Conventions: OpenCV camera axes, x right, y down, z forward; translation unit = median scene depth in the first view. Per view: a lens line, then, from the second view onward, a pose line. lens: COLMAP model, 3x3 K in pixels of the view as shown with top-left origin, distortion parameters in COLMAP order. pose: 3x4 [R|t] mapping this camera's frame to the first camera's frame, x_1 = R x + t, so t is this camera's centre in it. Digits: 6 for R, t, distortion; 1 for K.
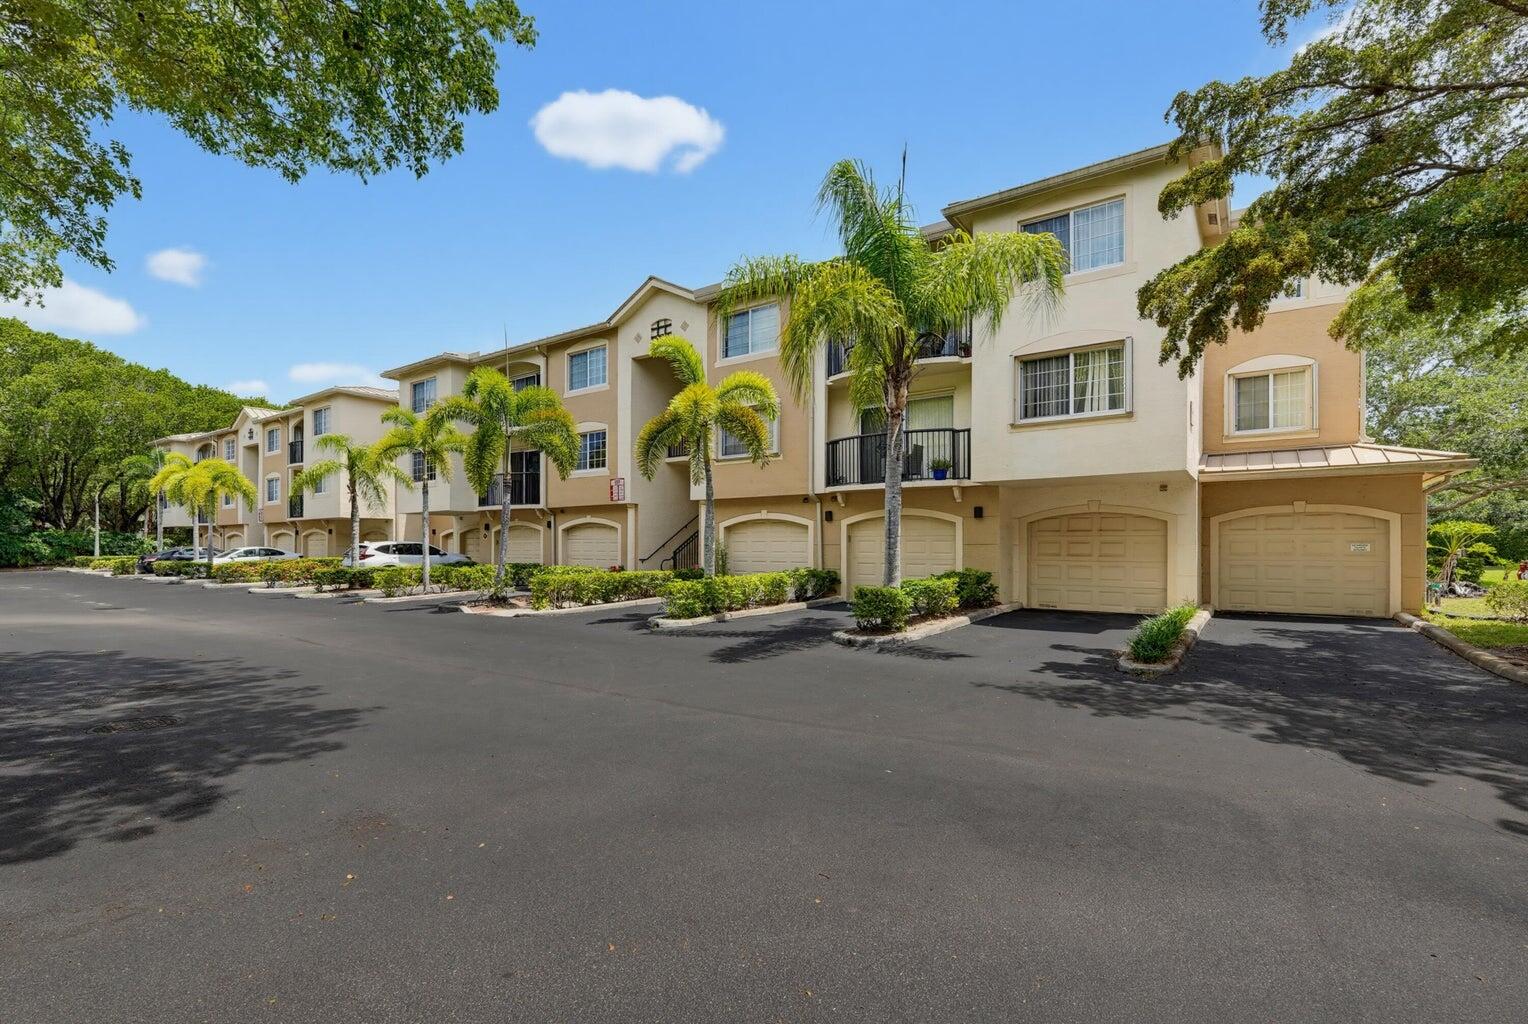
lens RADIAL K [[705.6, 0, 784.7], [0, 705.6, 539.1], [0, 0, 1]] dist [0.002068, 0.000729]
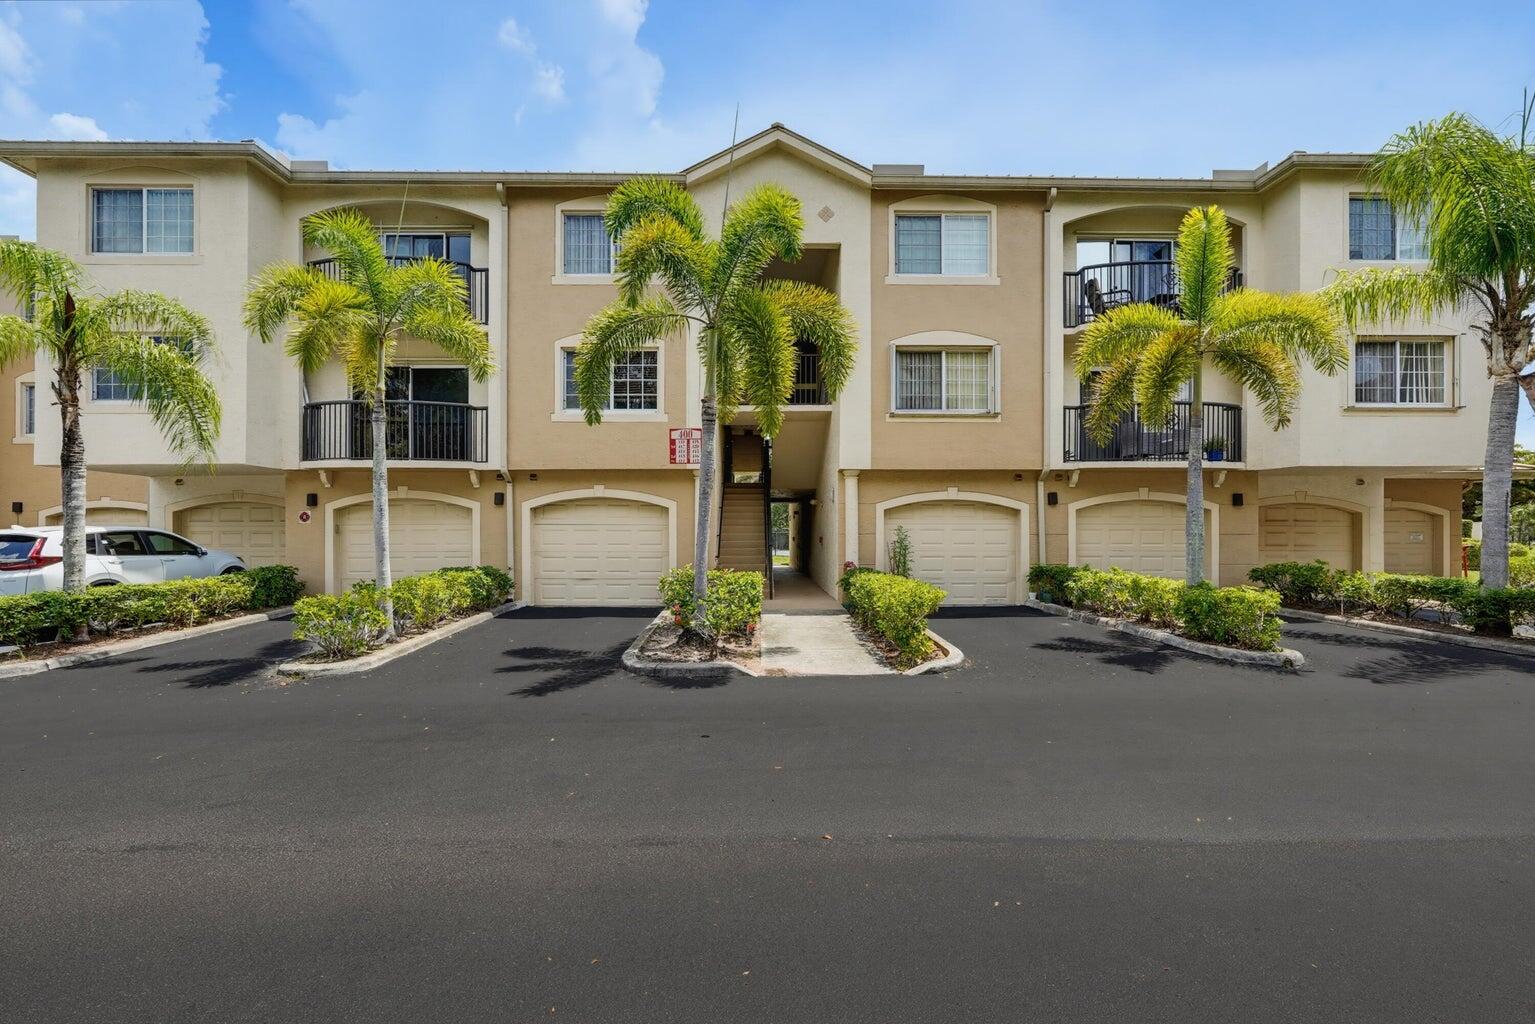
lens RADIAL K [[743.0, 0, 764.6], [0, 743.0, 528.6], [0, 0, 1]] dist [0.001109, 0.000182]
pose [[0.803910, 0.005428, 0.594726, -0.558103], [-0.005730, 0.999983, -0.001381, 0.003463], [-0.594723, -0.002297, 0.803927, 0.414073]]
